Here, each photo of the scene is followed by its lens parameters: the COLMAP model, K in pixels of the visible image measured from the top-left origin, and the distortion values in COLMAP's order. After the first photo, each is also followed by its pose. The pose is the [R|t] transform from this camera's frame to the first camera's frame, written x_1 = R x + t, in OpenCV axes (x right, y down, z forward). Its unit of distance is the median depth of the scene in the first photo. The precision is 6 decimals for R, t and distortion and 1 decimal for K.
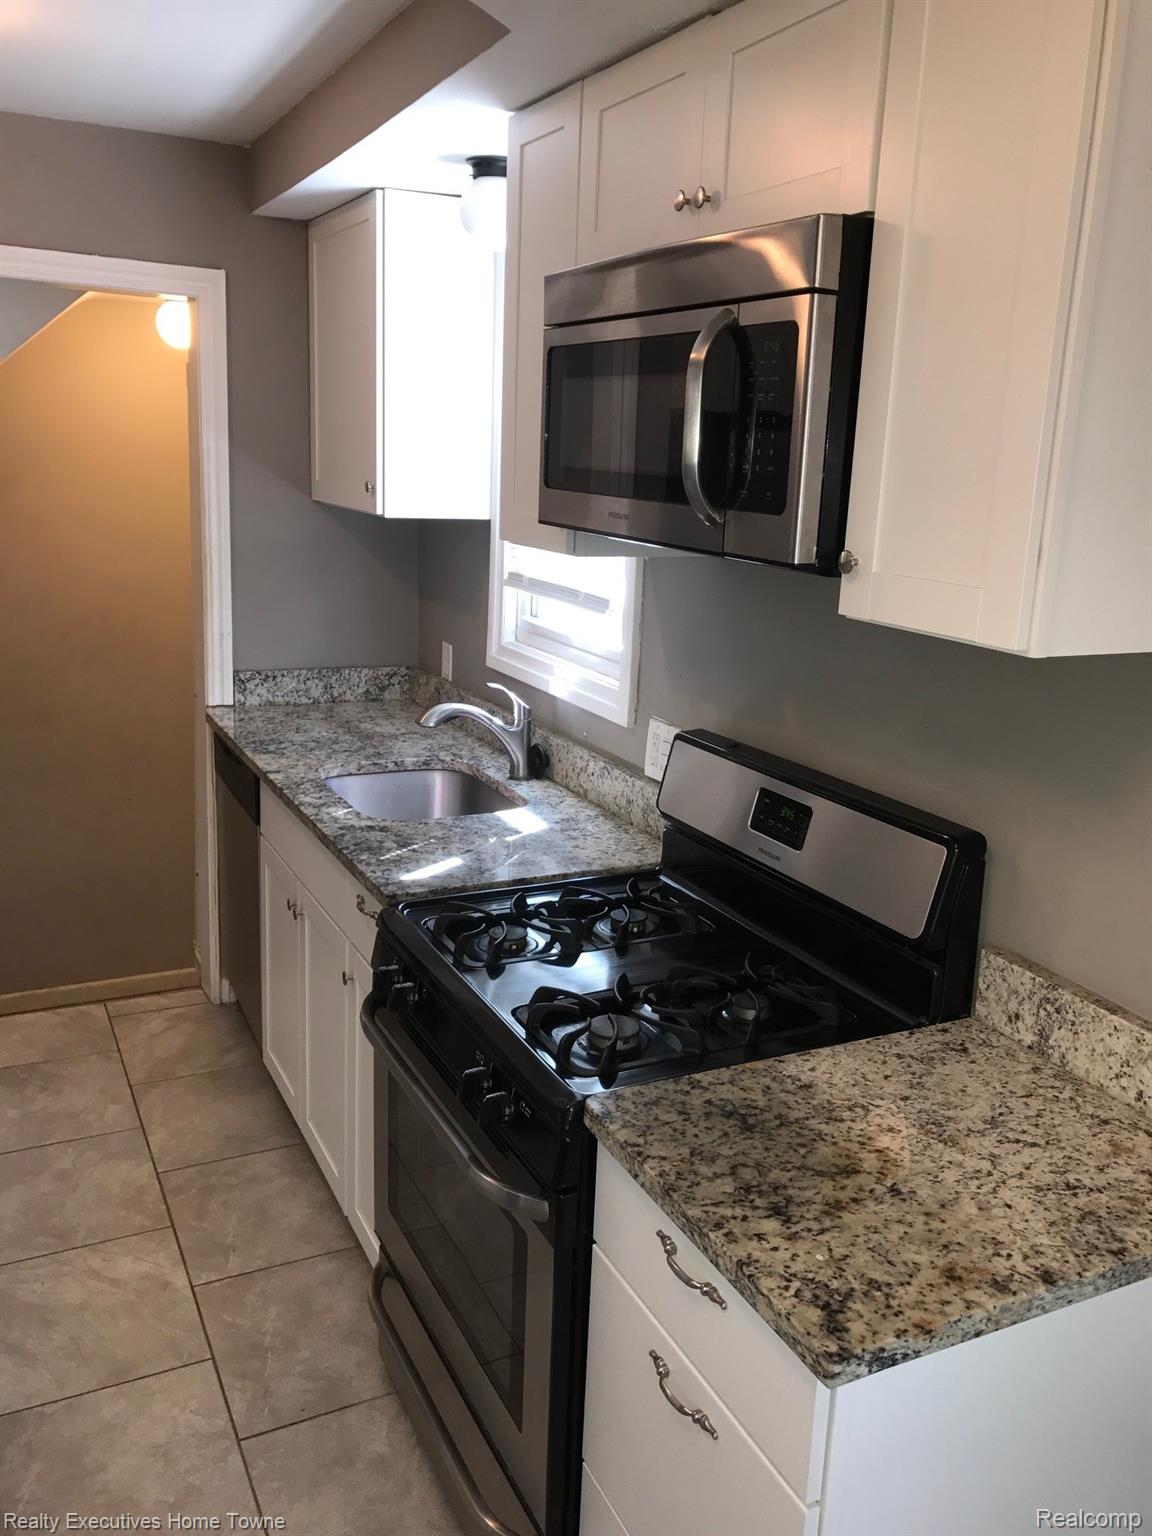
lens RADIAL K [[1286.6, 0, 605.7], [0, 1286.6, 765.4], [0, 0, 1]] dist [0.014078, -0.000412]
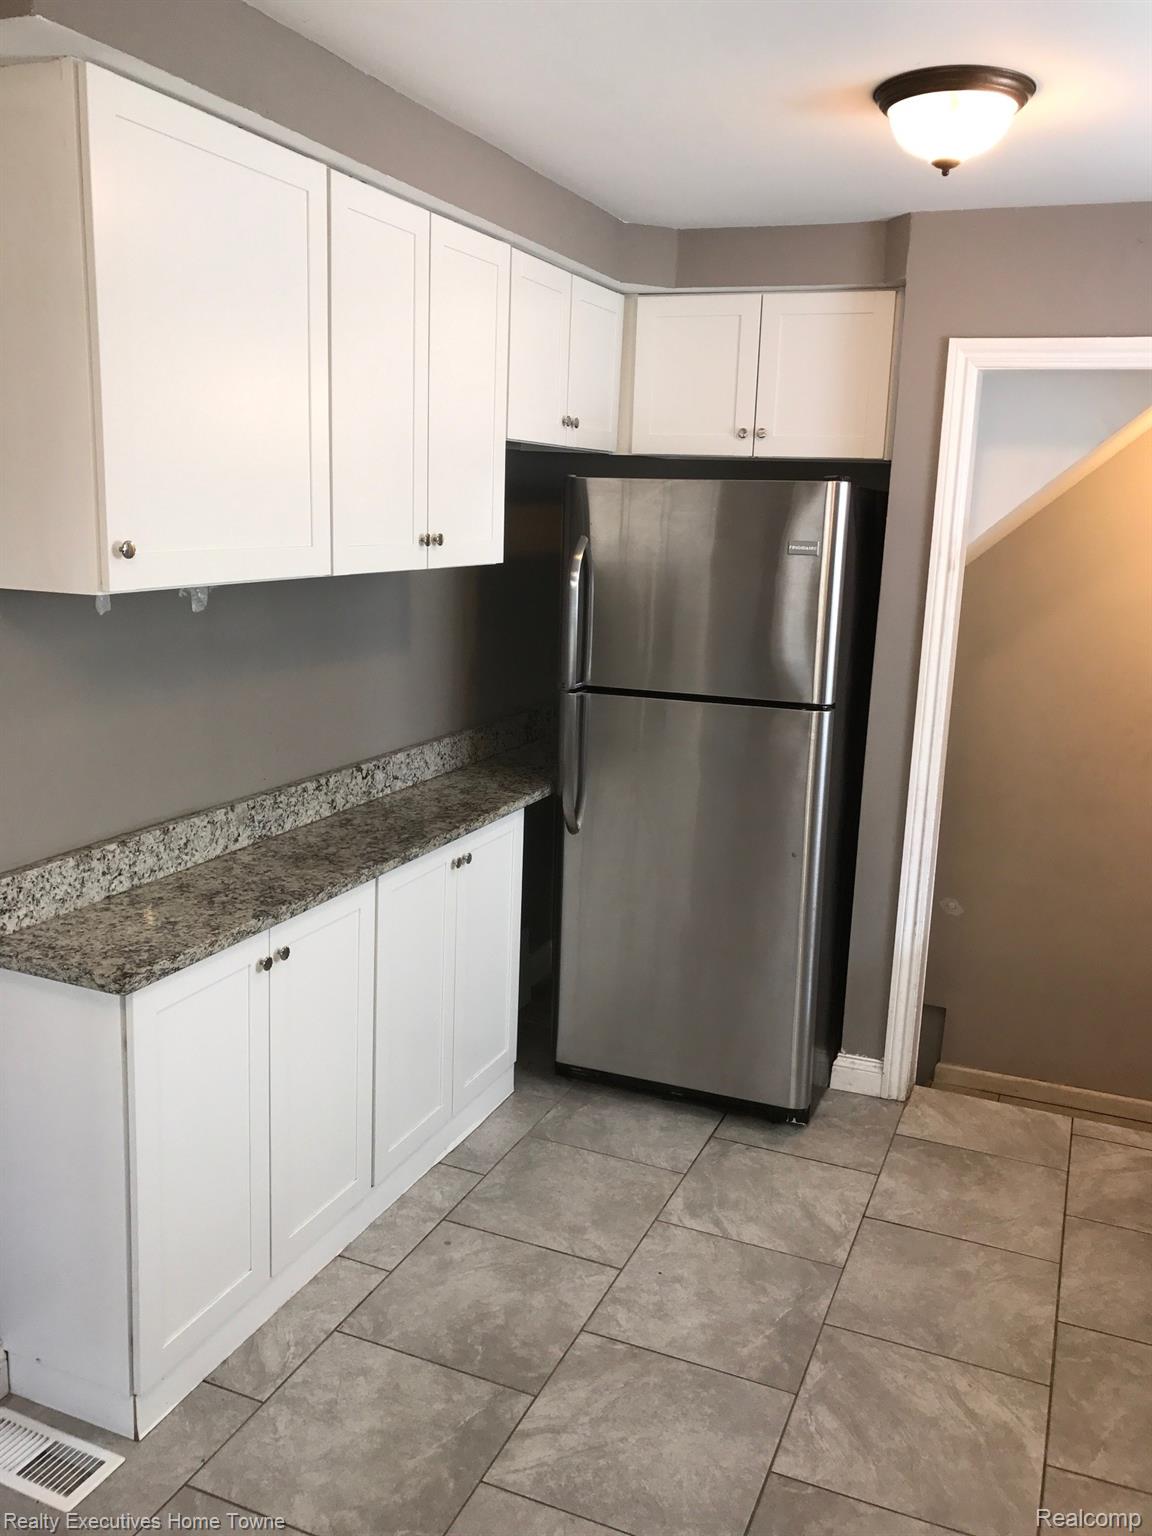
lens RADIAL K [[1286.6, 0, 584.6], [0, 1286.6, 761.9], [0, 0, 1]] dist [0.014078, -0.000412]
pose [[0.647456, 0.133152, -0.750381, 0.069542], [-0.187332, 0.982215, 0.012653, -0.020549], [0.738720, 0.132378, 0.660885, 0.101059]]
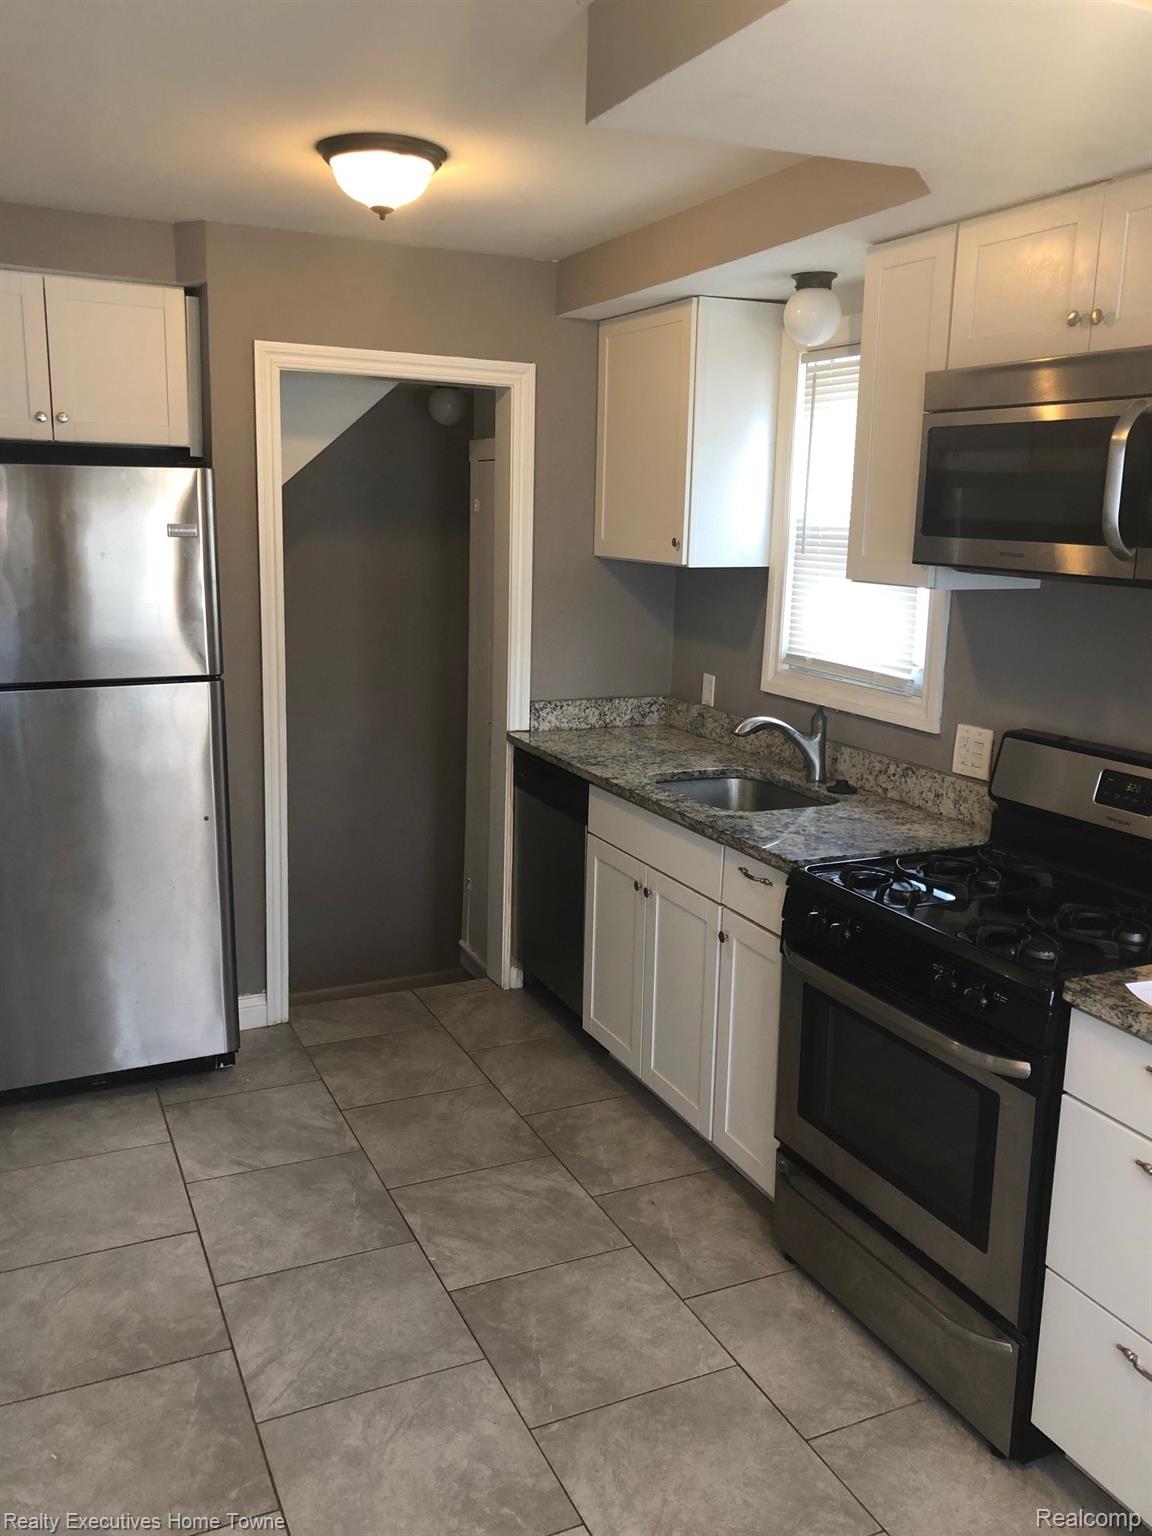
lens RADIAL K [[1286.6, 0, 577.7], [0, 1286.6, 774.8], [0, 0, 1]] dist [0.014078, -0.000412]
pose [[0.999453, -0.012422, -0.030639, -0.259918], [0.011305, 0.999275, -0.036363, 0.045512], [0.031069, 0.035997, 0.998869, -0.201882]]
